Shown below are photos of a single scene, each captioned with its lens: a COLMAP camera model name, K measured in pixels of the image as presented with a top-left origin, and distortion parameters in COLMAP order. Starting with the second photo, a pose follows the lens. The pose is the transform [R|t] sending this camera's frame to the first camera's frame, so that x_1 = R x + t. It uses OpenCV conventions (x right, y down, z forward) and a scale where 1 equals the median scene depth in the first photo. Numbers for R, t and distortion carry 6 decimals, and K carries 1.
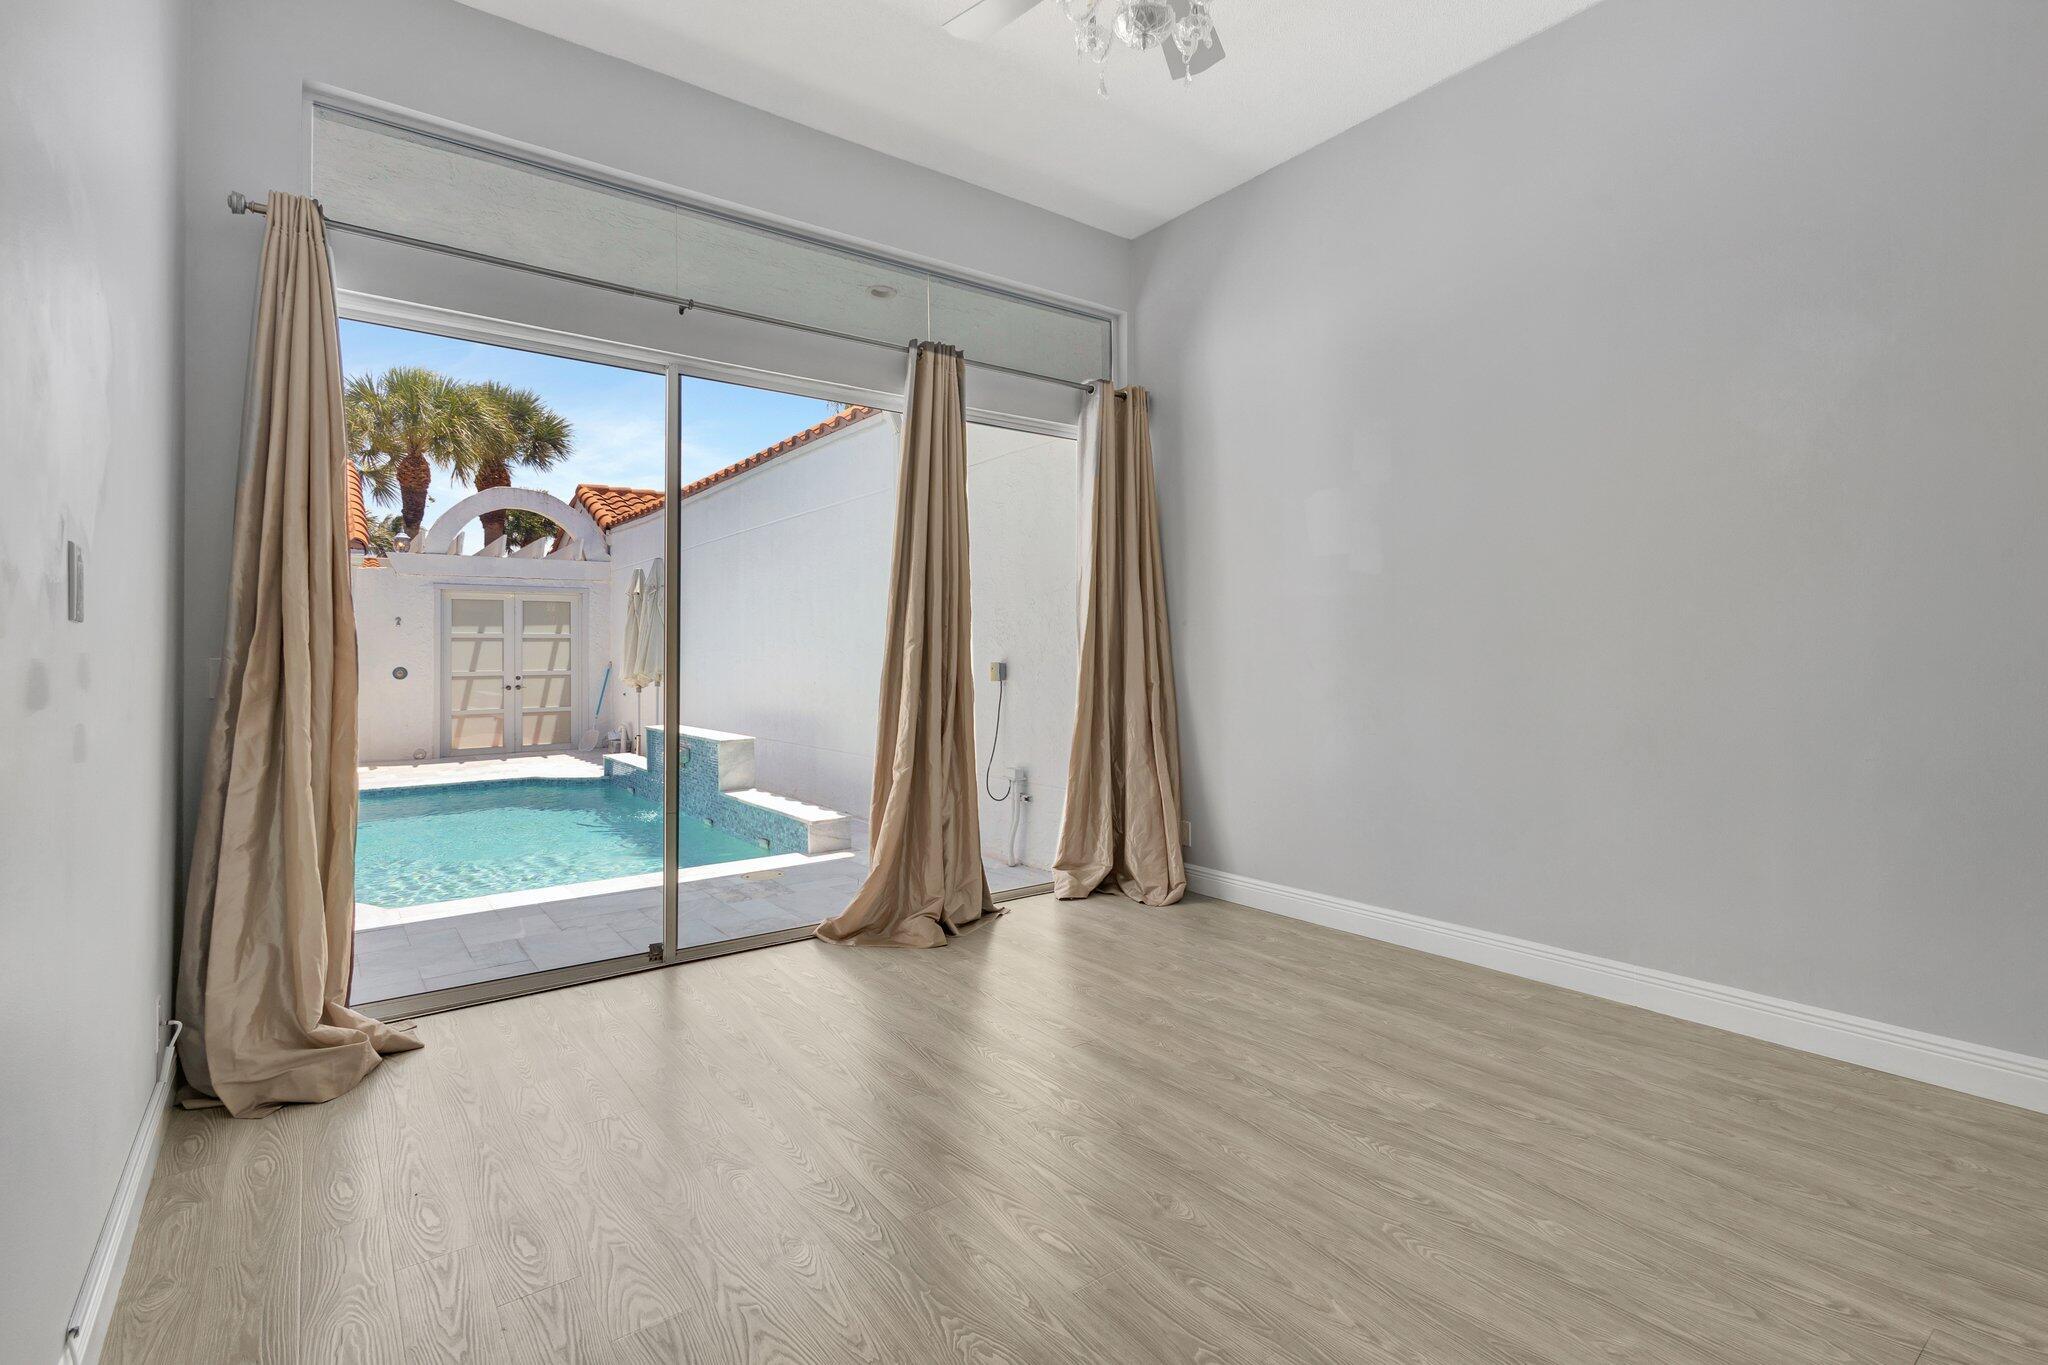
lens RADIAL K [[951.4, 0, 1030.5], [0, 951.4, 668.2], [0, 0, 1]] dist [0.002909, -0.000720]
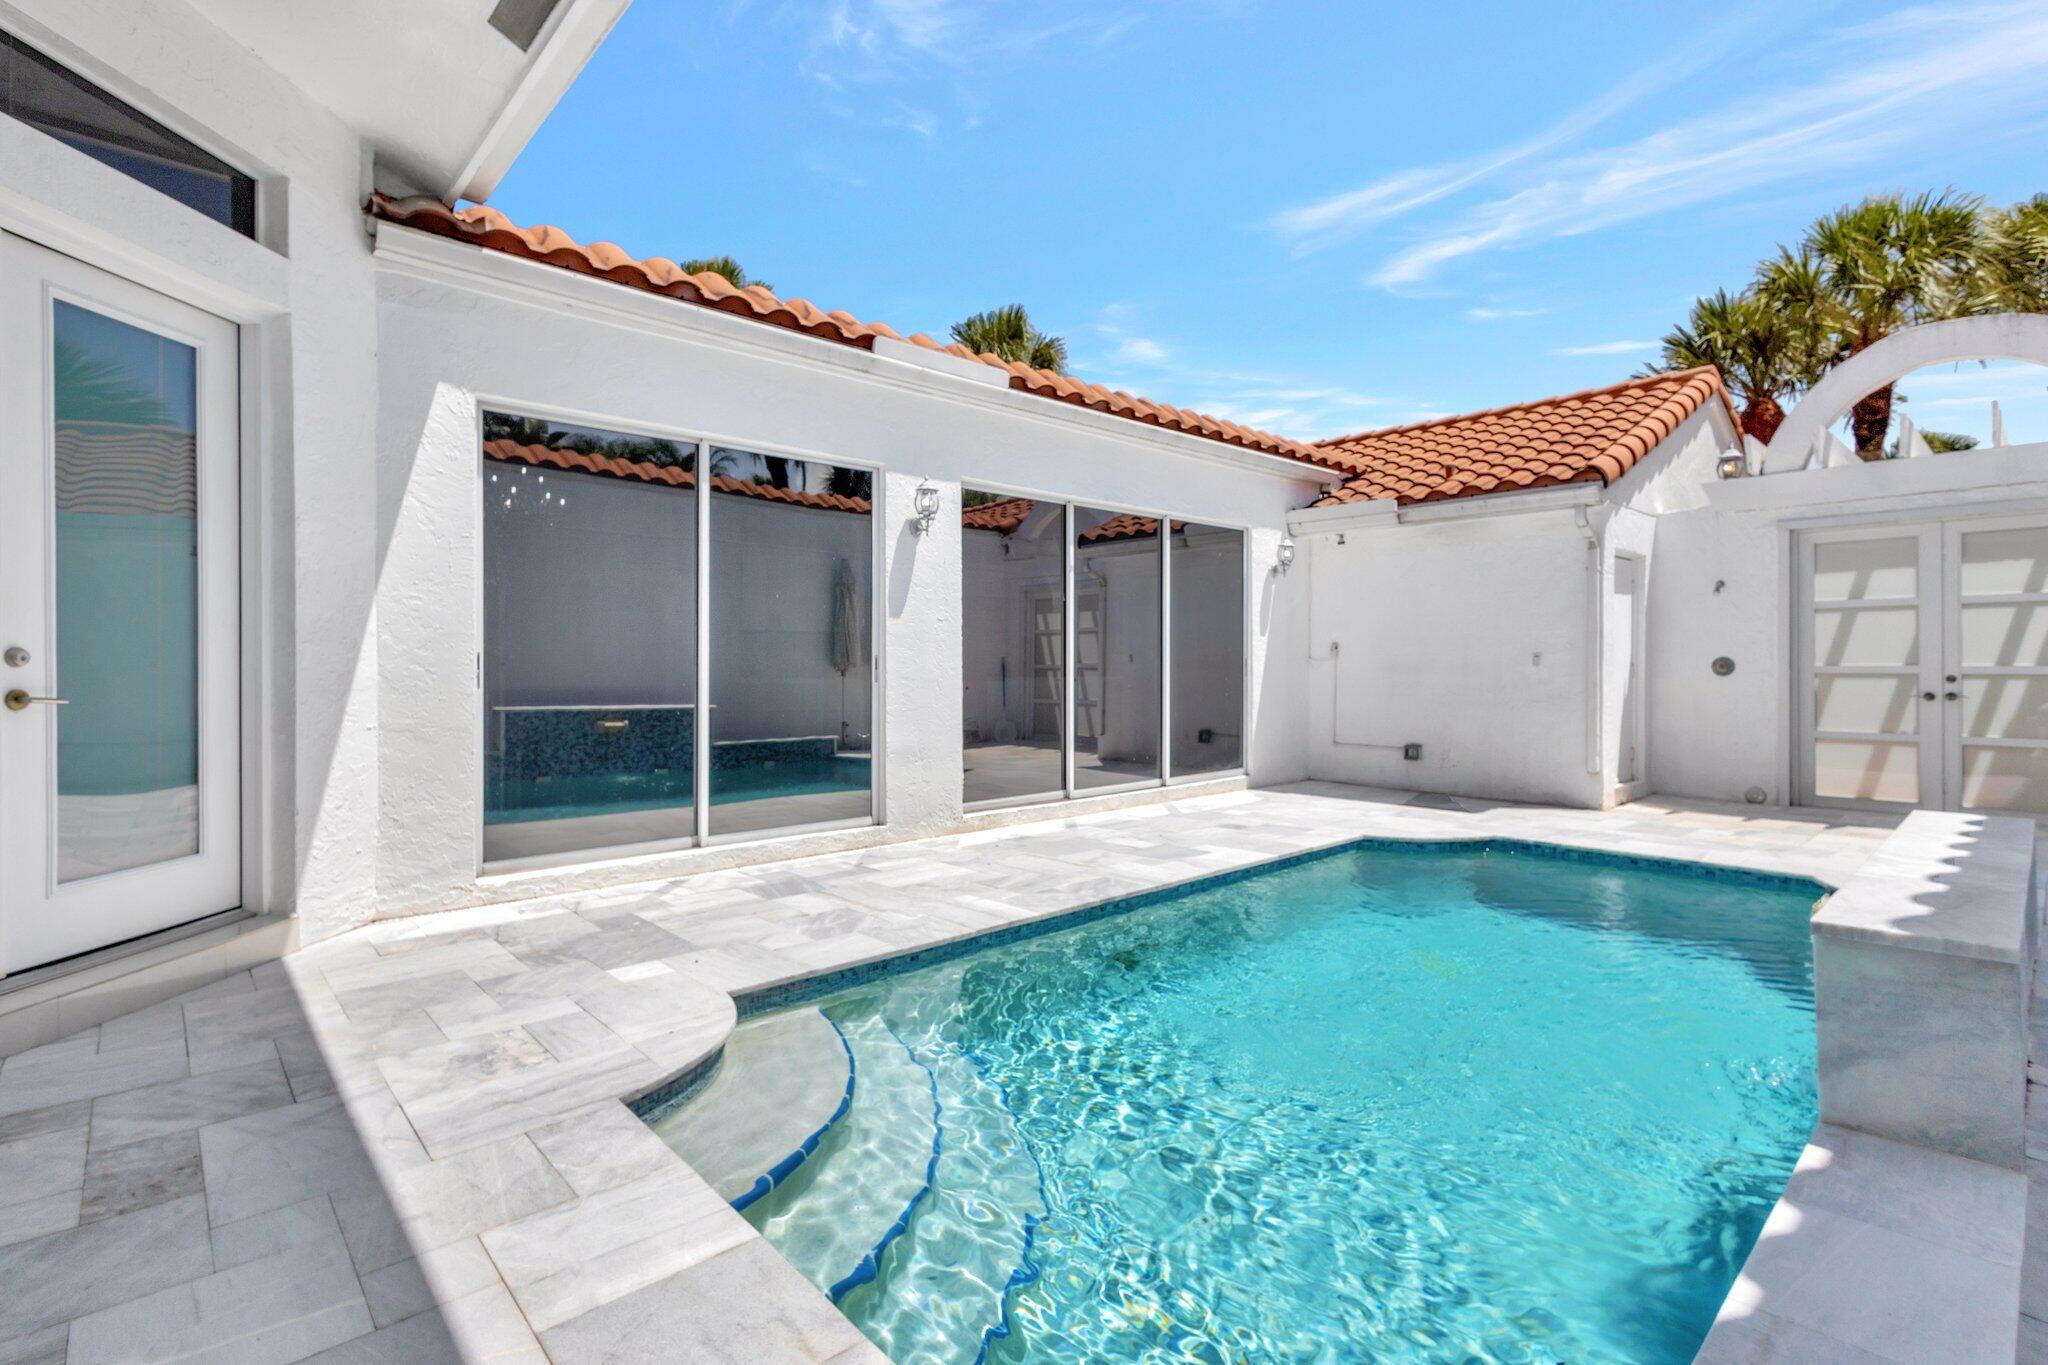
lens RADIAL K [[951.4, 0, 1021.4], [0, 951.4, 670.1], [0, 0, 1]] dist [0.002909, -0.000720]
pose [[0.091968, 0.011339, -0.995697, -0.054392], [-0.009310, 0.999901, 0.010527, 0.004940], [0.995718, 0.008302, 0.092065, 0.440127]]
